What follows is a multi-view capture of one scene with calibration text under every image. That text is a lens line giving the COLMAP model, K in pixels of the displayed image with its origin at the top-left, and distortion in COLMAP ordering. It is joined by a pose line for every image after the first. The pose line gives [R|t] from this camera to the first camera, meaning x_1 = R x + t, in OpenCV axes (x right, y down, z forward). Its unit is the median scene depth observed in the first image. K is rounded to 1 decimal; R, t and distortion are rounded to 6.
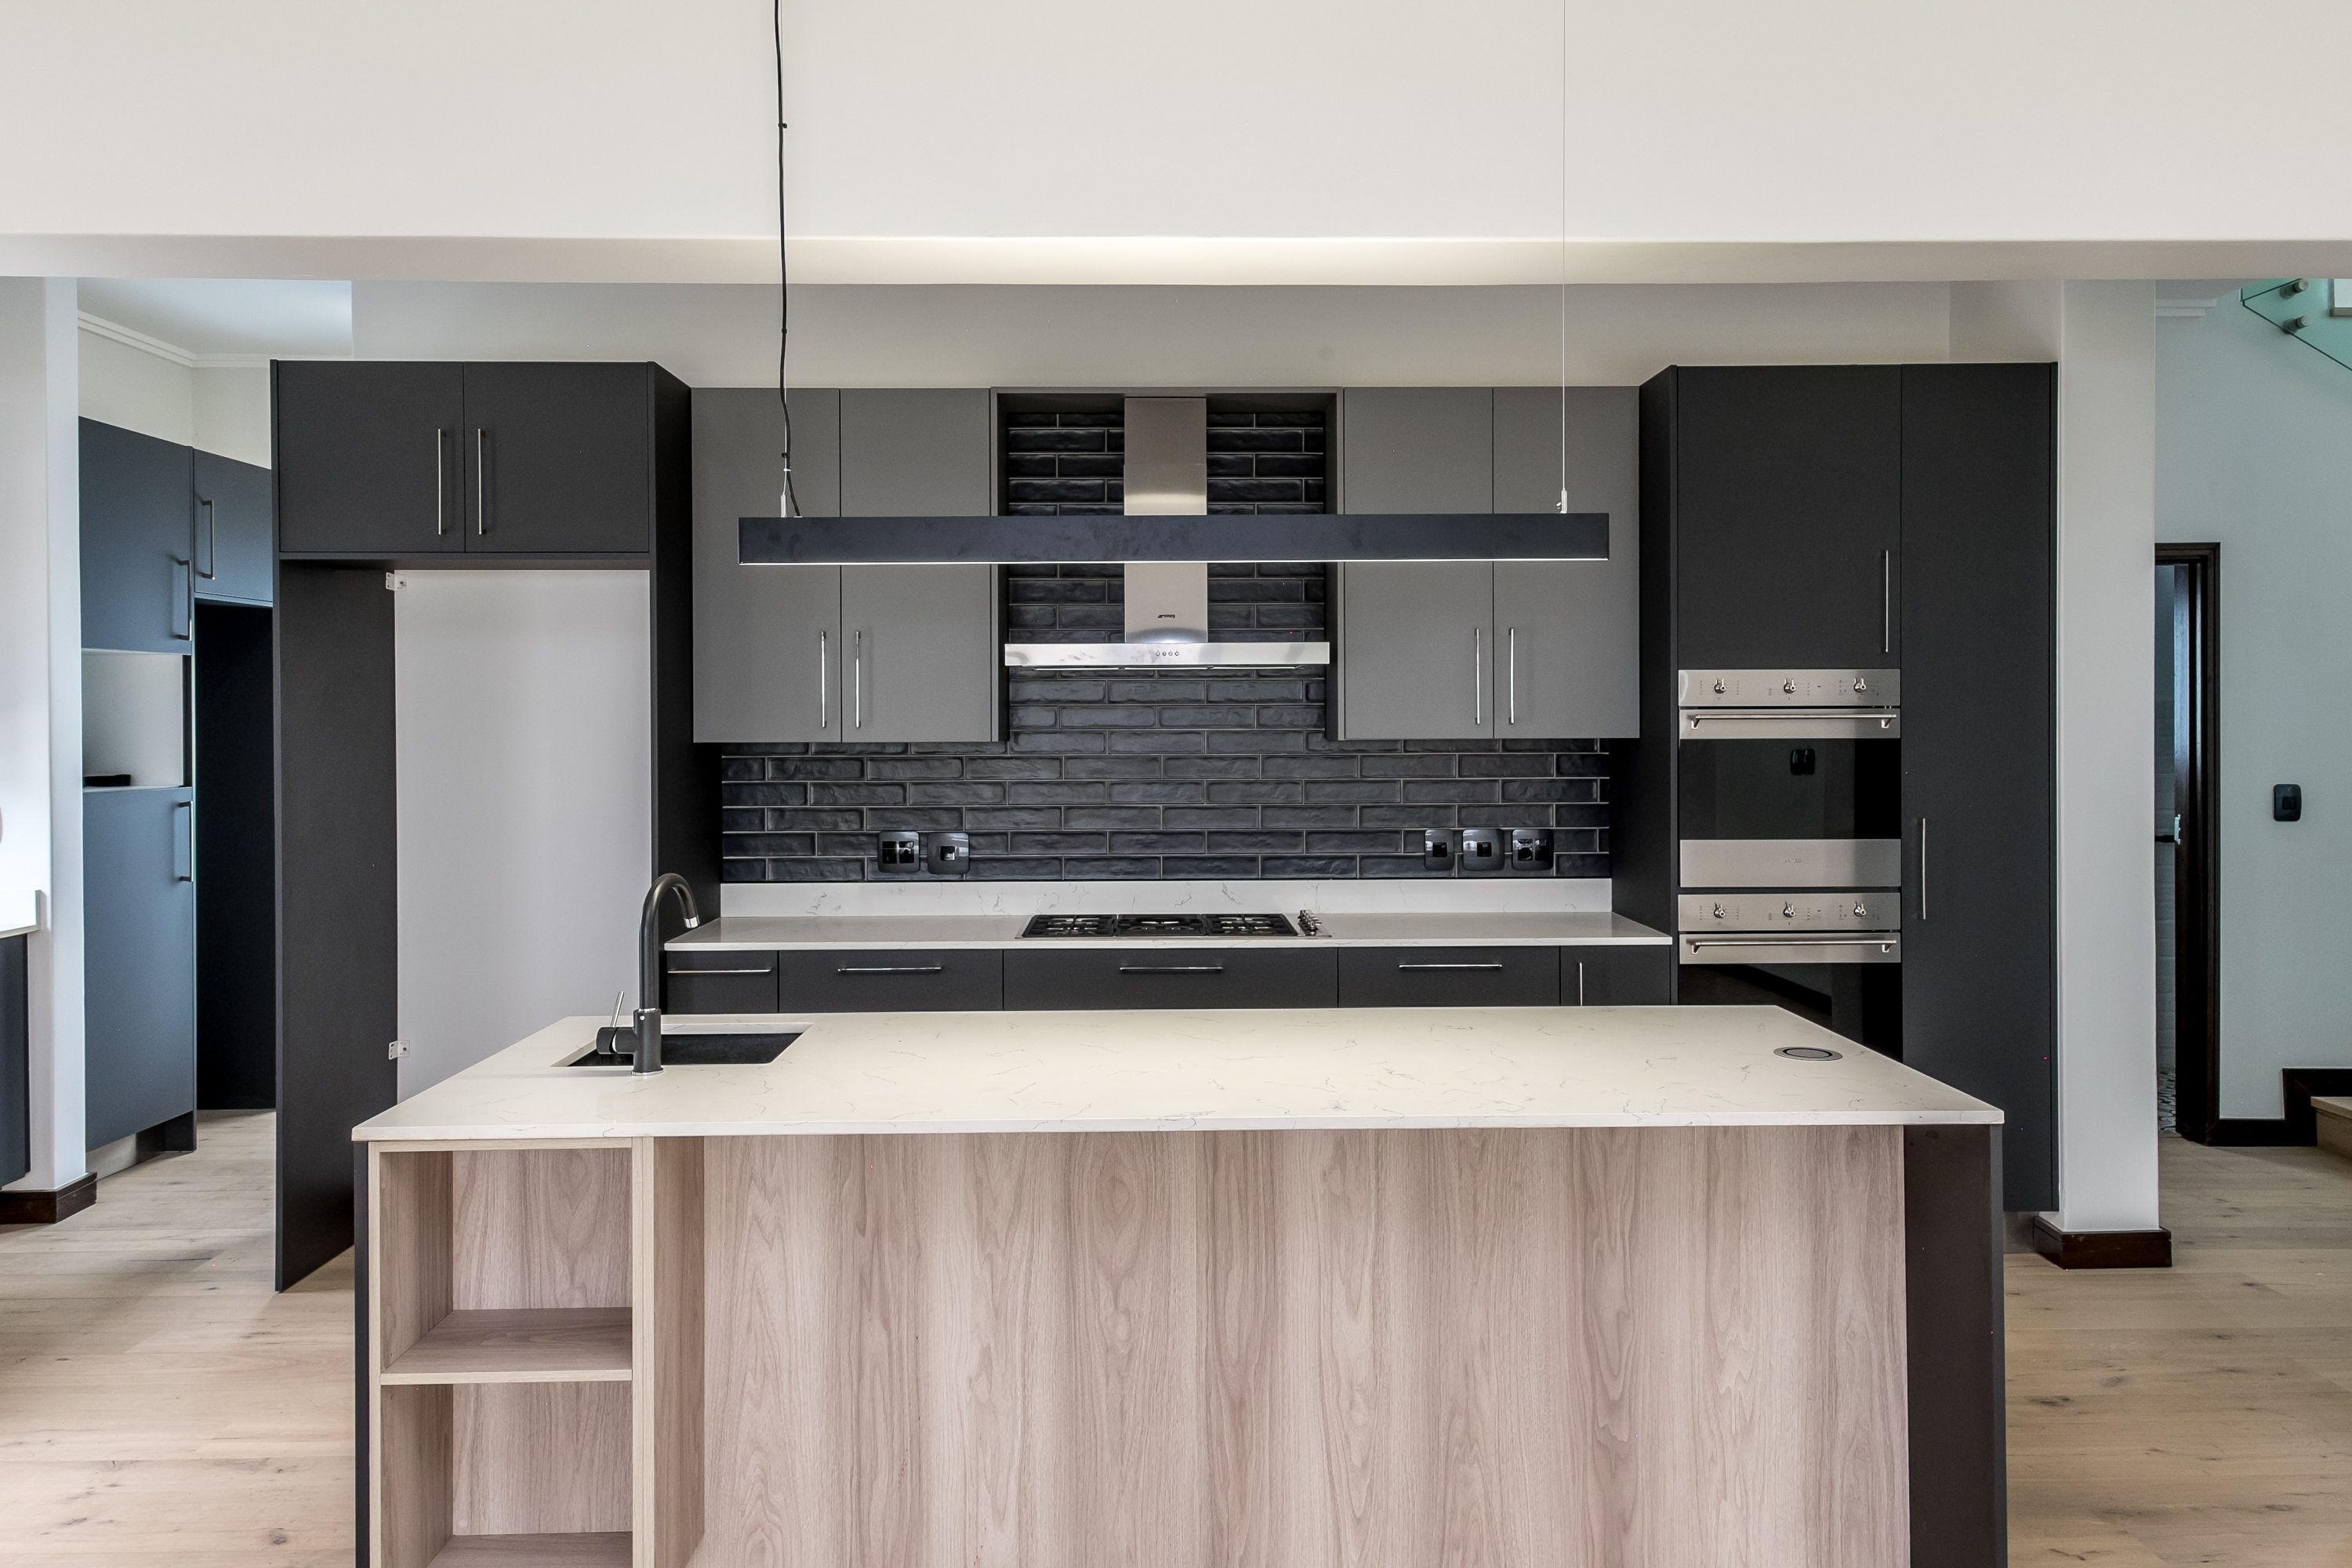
lens RADIAL K [[1655.8, 0, 1171.0], [0, 1655.8, 716.0], [0, 0, 1]] dist [0.020870, -0.000766]
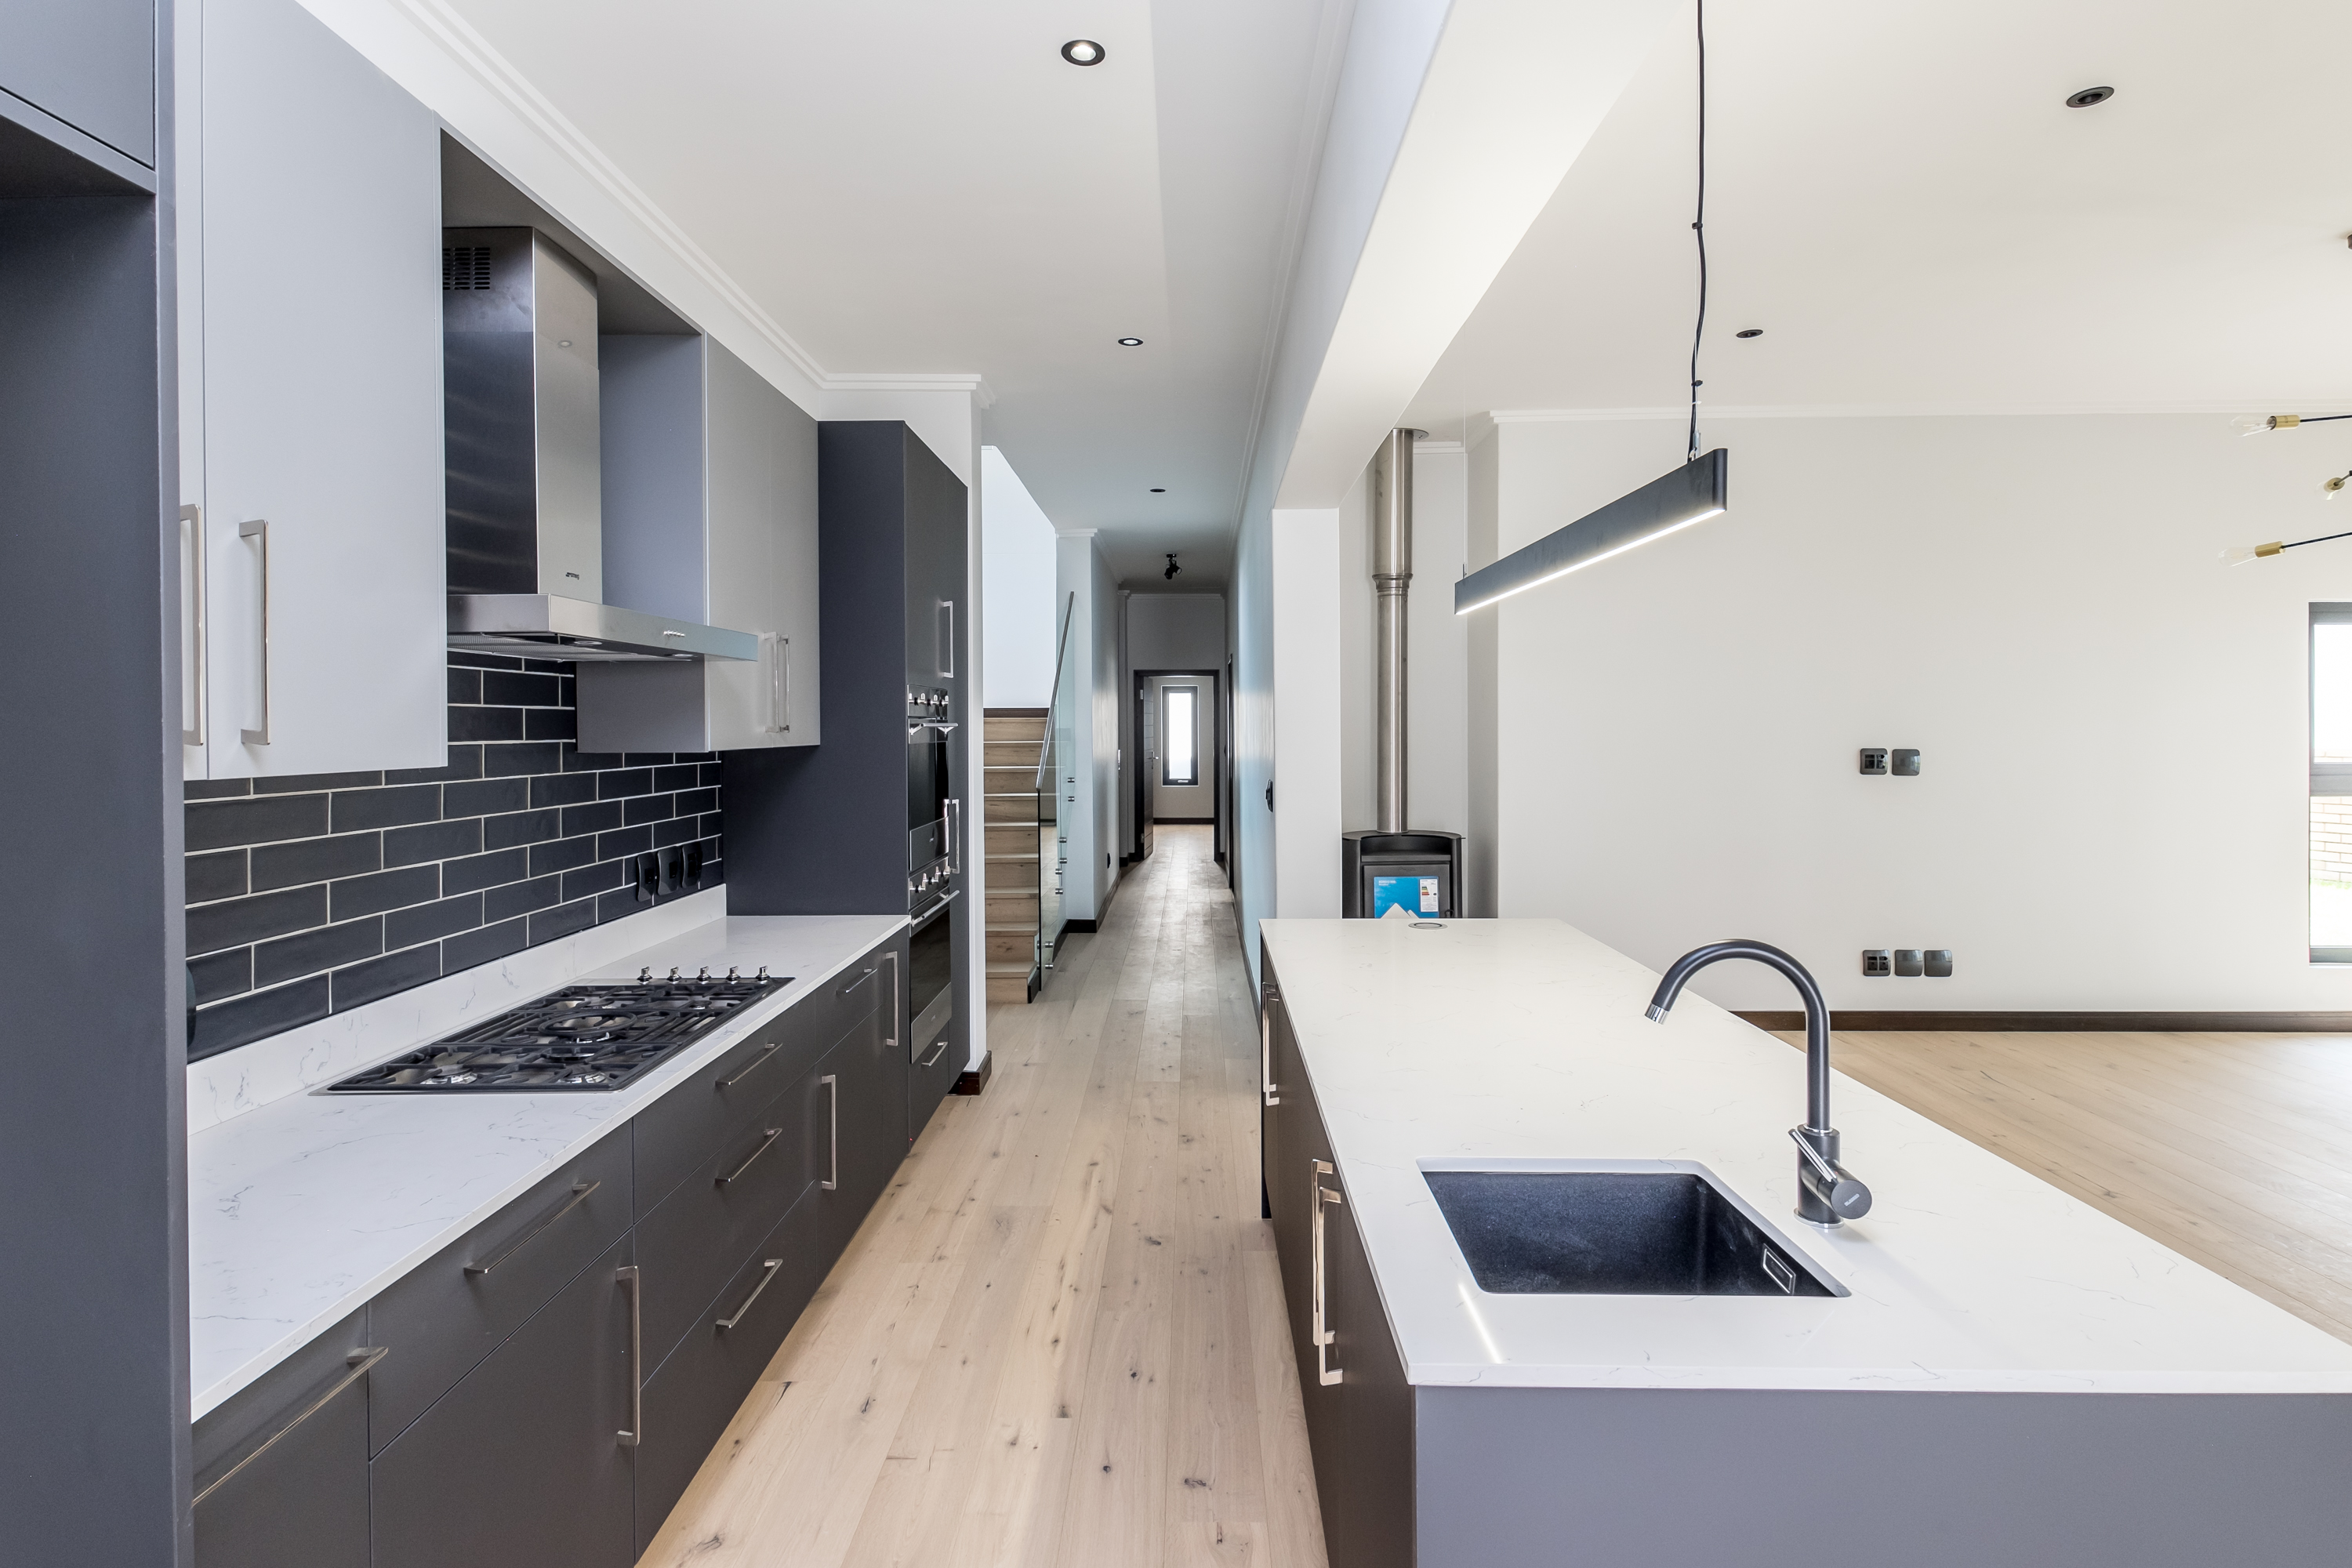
lens RADIAL K [[1181.8, 0, 1172.9], [0, 1181.8, 733.8], [0, 0, 1]] dist [0.025651, -0.010698]
pose [[0.026718, -0.004224, 0.999634, -0.516527], [0.005846, 0.999975, 0.004069, 0.004501], [-0.999626, 0.005735, 0.026742, 0.791560]]
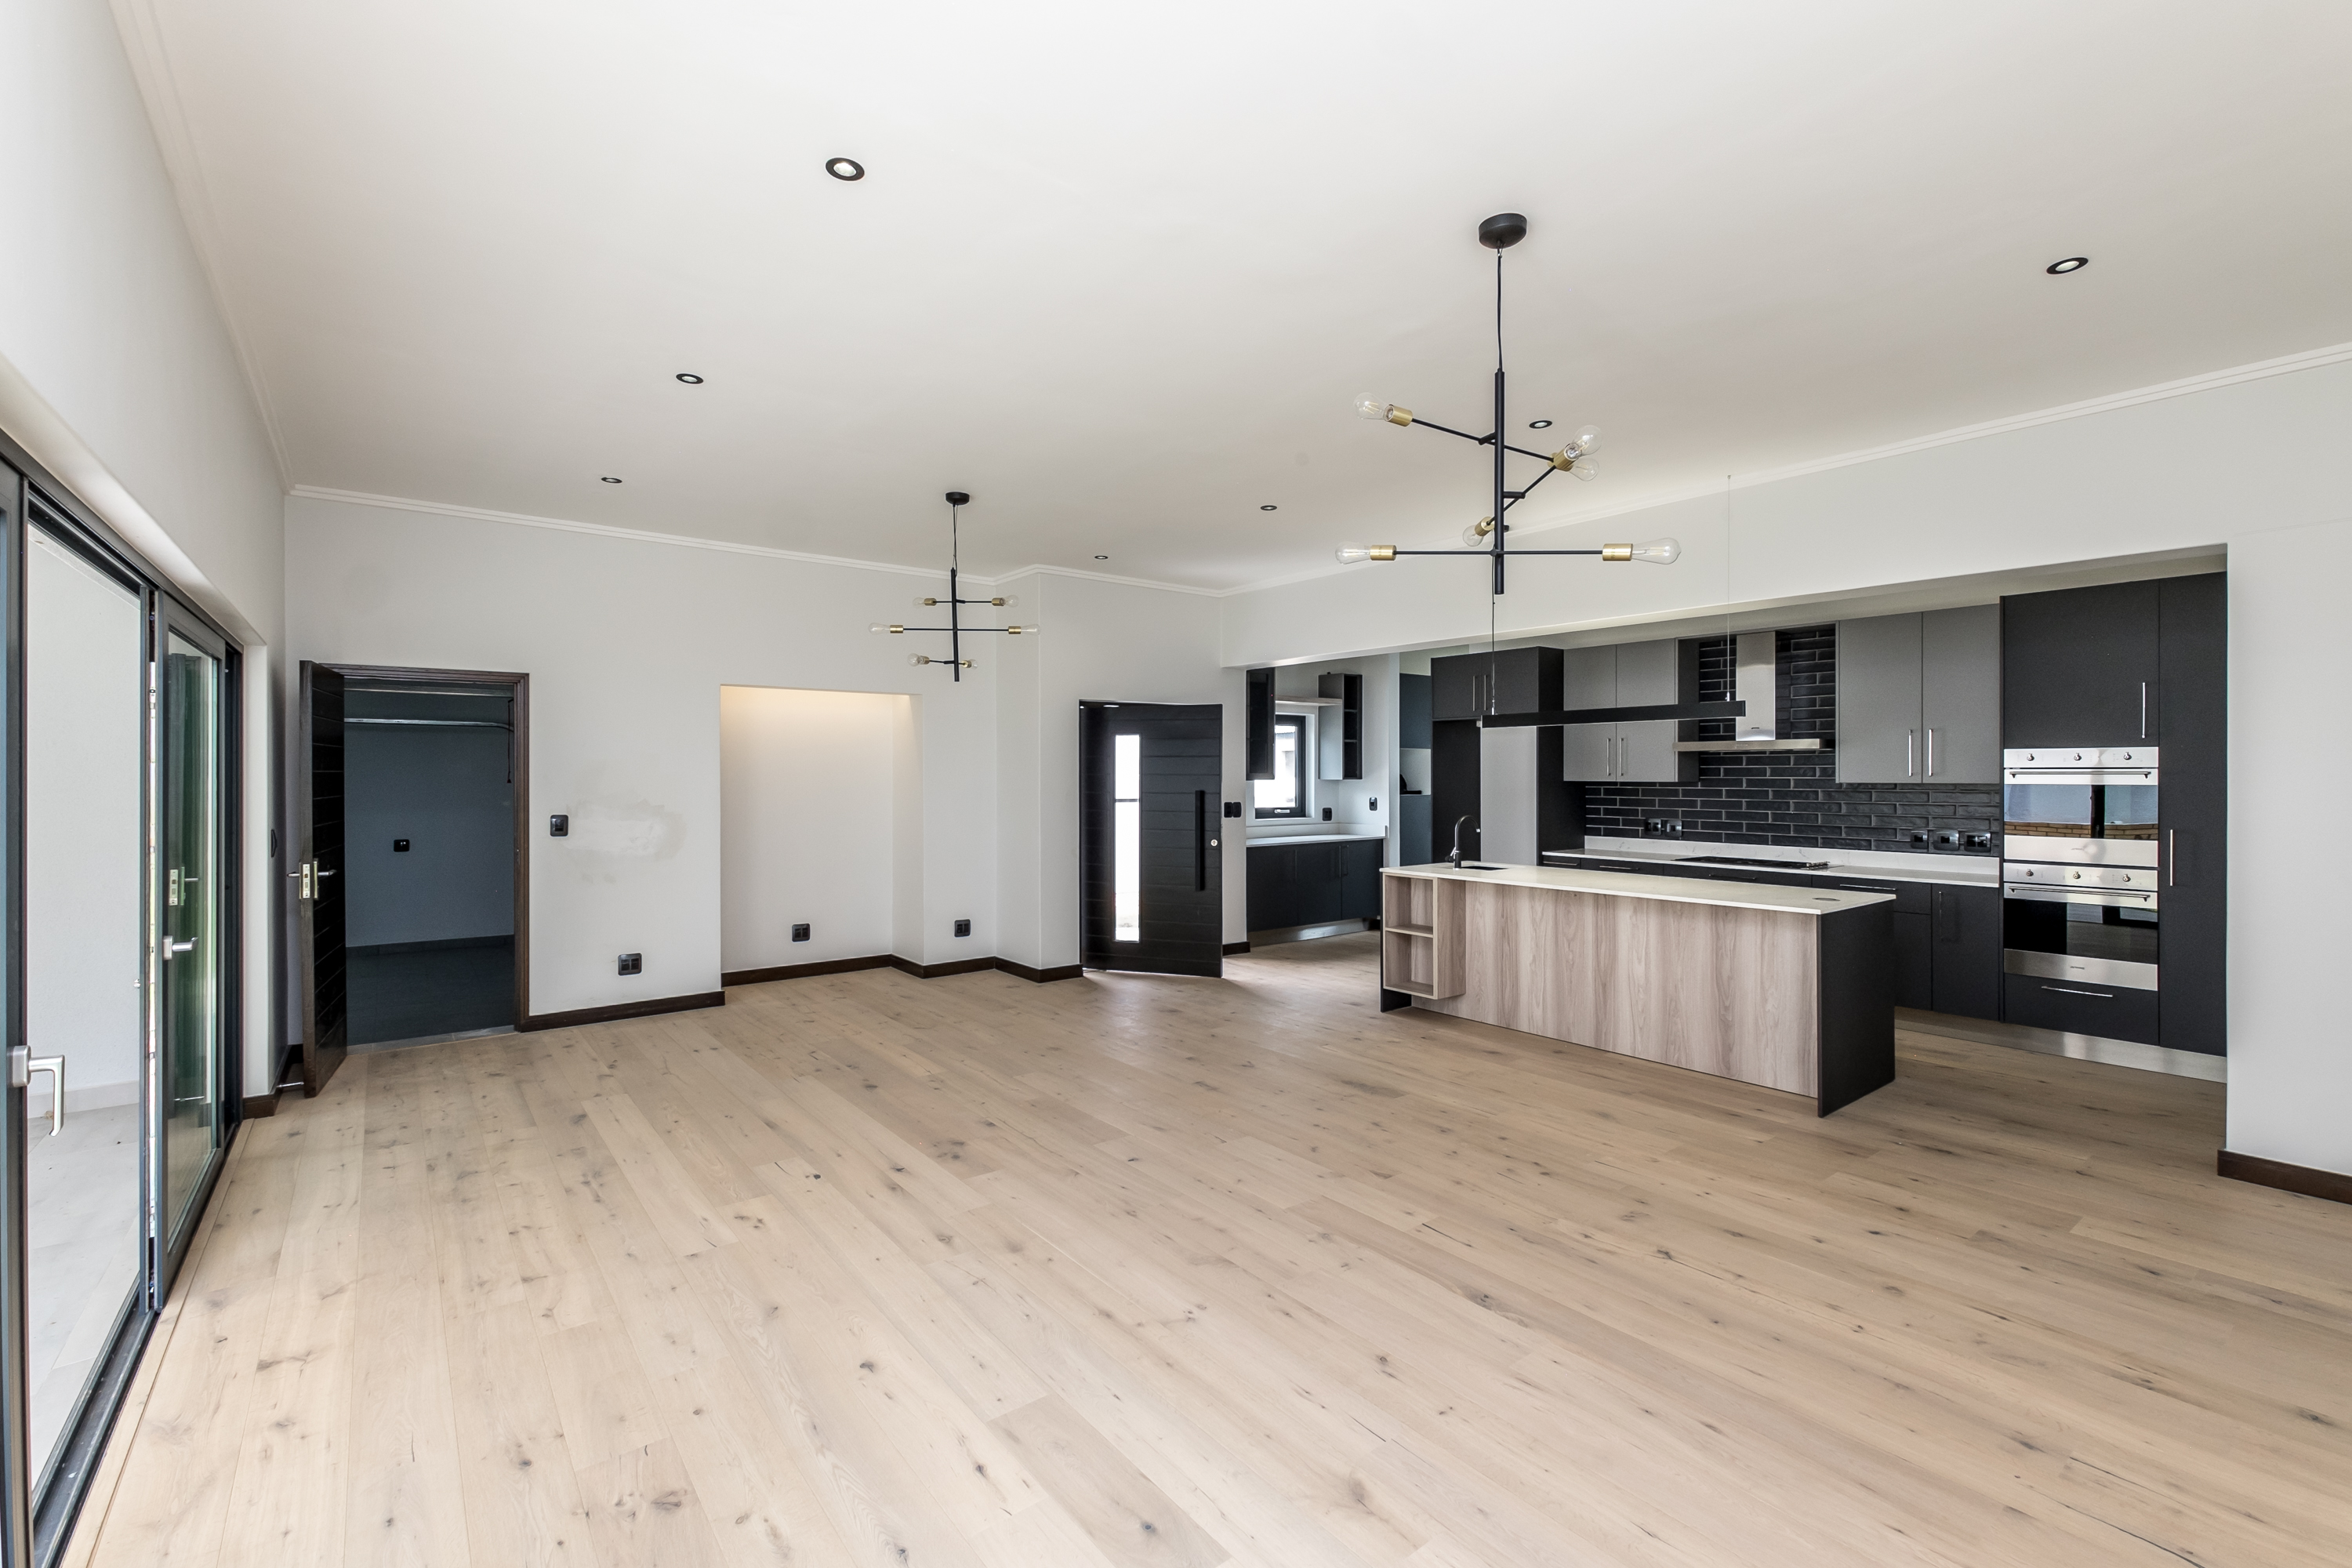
lens RADIAL K [[1019.2, 0, 1174.1], [0, 1019.2, 774.1], [0, 0, 1]] dist [0.021488, -0.009319]
pose [[0.601760, 0.005001, -0.798661, 0.690453], [-0.002024, 0.999987, 0.004737, -0.001887], [0.798674, -0.001234, 0.601762, -0.530749]]
